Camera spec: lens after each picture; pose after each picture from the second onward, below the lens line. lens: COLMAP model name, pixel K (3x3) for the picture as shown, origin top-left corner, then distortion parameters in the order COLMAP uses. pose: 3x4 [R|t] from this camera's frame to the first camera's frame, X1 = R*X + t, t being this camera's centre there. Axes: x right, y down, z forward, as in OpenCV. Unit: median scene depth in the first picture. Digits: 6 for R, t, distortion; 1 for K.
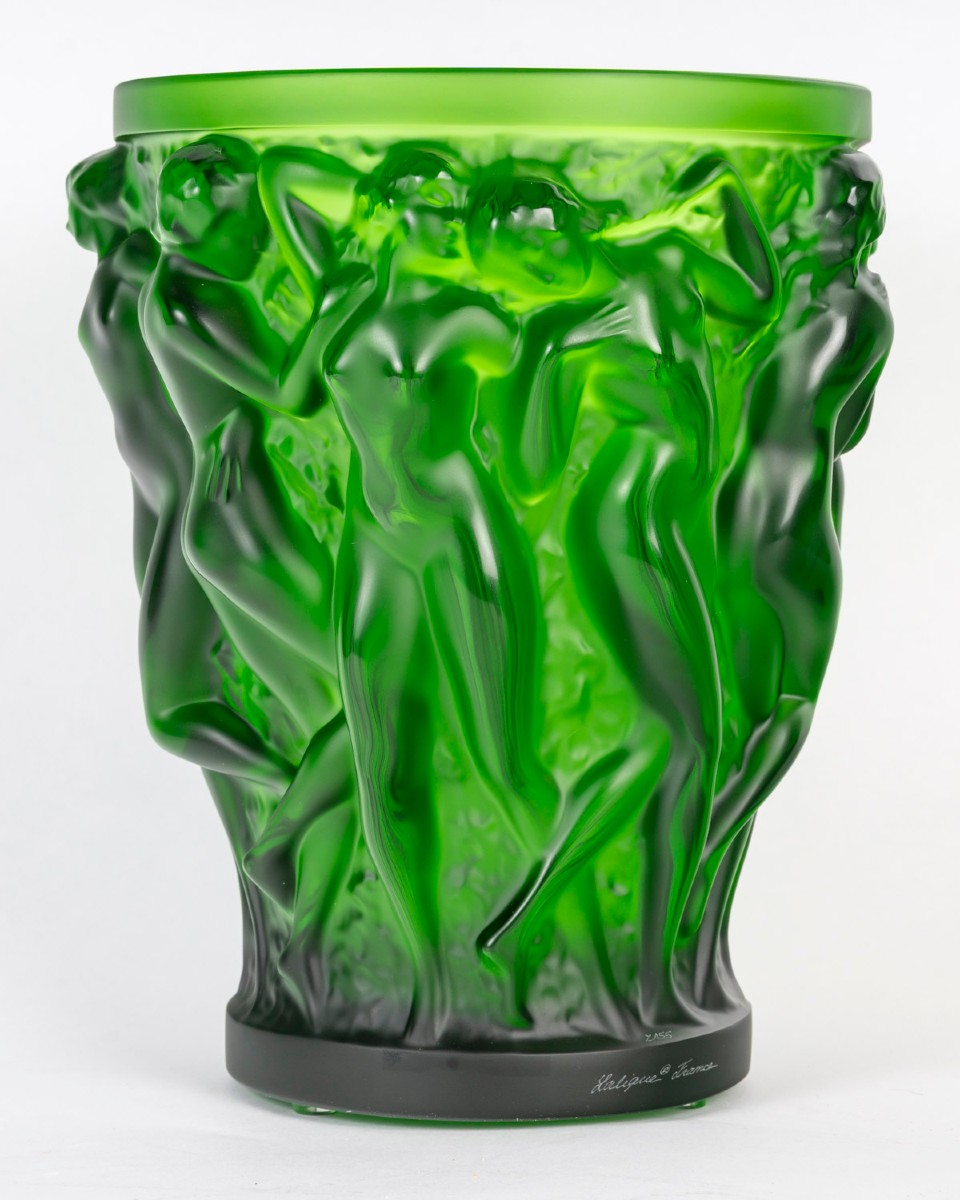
lens RADIAL K [[3212.3, 0, 483.4], [0, 3212.3, 602.6], [0, 0, 1]] dist [0.128784, 0.000000]
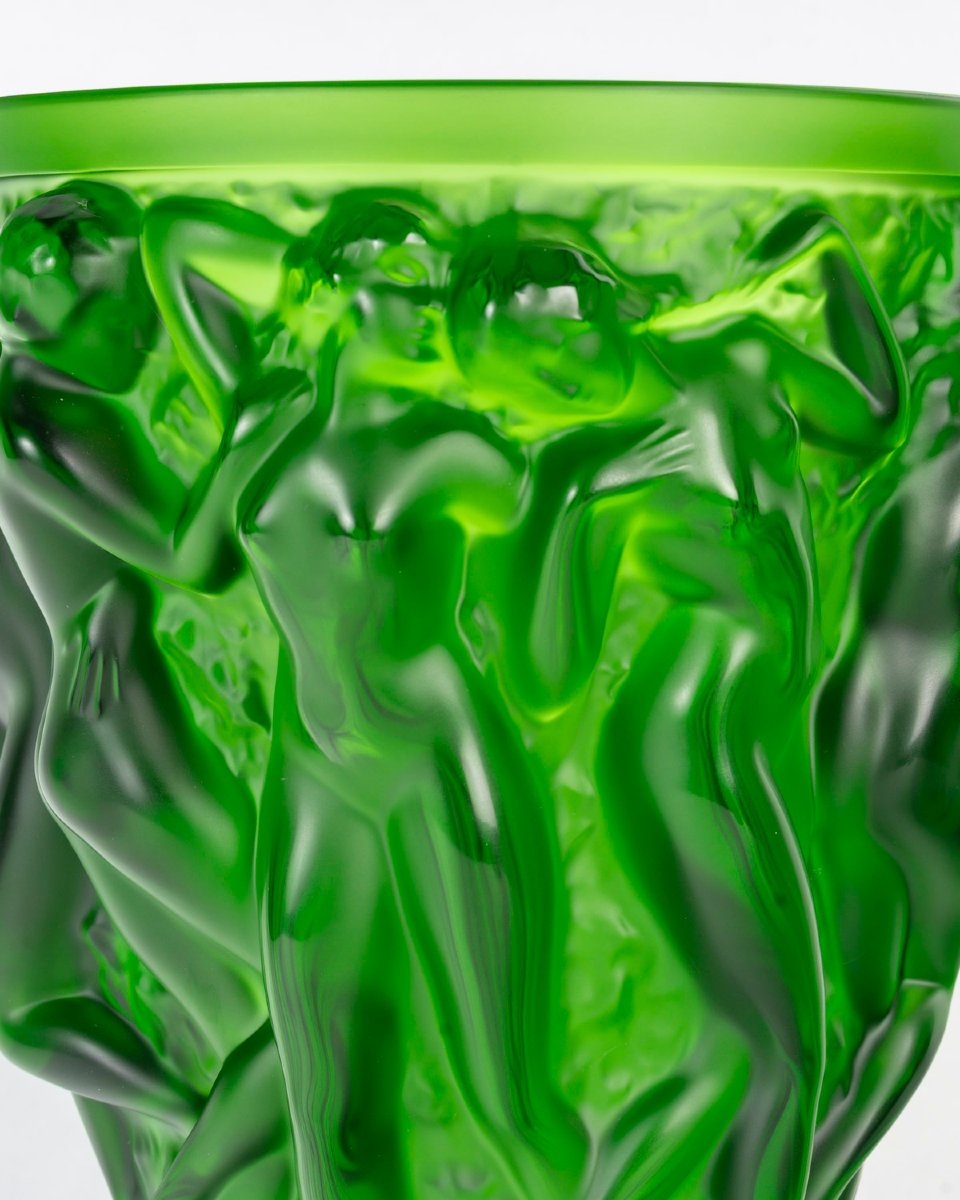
lens RADIAL K [[3212.3, 0, 476.8], [0, 3212.3, 595.2], [0, 0, 1]] dist [0.128784, 0.000000]
pose [[0.999971, -0.005620, 0.005186, -0.003054], [0.005716, 0.999808, -0.018764, -0.044005], [-0.005080, 0.018793, 0.999810, 0.318281]]
